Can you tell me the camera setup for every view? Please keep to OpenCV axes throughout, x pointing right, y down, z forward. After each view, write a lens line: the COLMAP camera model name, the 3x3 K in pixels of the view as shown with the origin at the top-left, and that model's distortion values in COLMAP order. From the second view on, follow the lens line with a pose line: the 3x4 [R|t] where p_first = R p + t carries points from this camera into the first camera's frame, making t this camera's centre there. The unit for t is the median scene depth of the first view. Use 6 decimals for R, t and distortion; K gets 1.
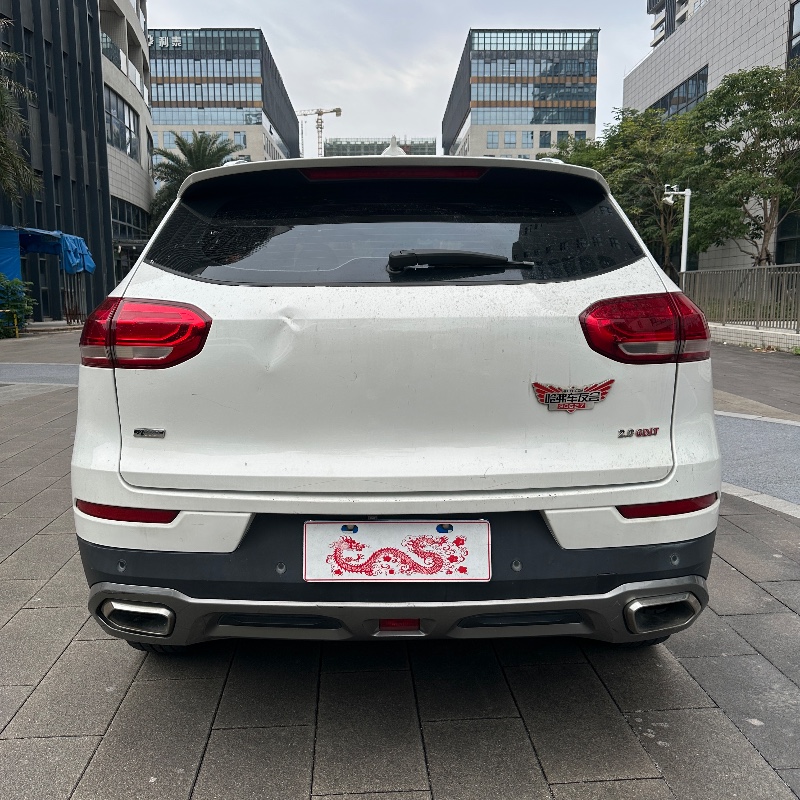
lens RADIAL K [[787.5, 0, 396.2], [0, 787.5, 400.1], [0, 0, 1]] dist [0.011389, 0.000000]
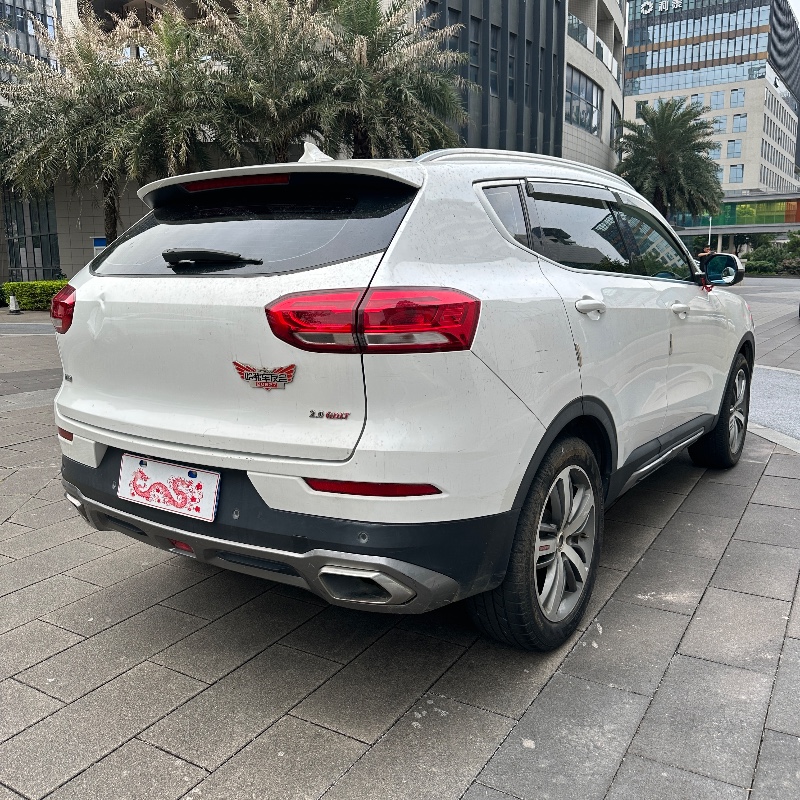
lens RADIAL K [[787.5, 0, 374.3], [0, 787.5, 383.1], [0, 0, 1]] dist [0.011389, 0.000000]
pose [[0.811904, 0.086649, -0.577325, 0.730933], [-0.077897, 0.996160, 0.039962, -0.038096], [0.578571, 0.012527, 0.815536, 0.110583]]
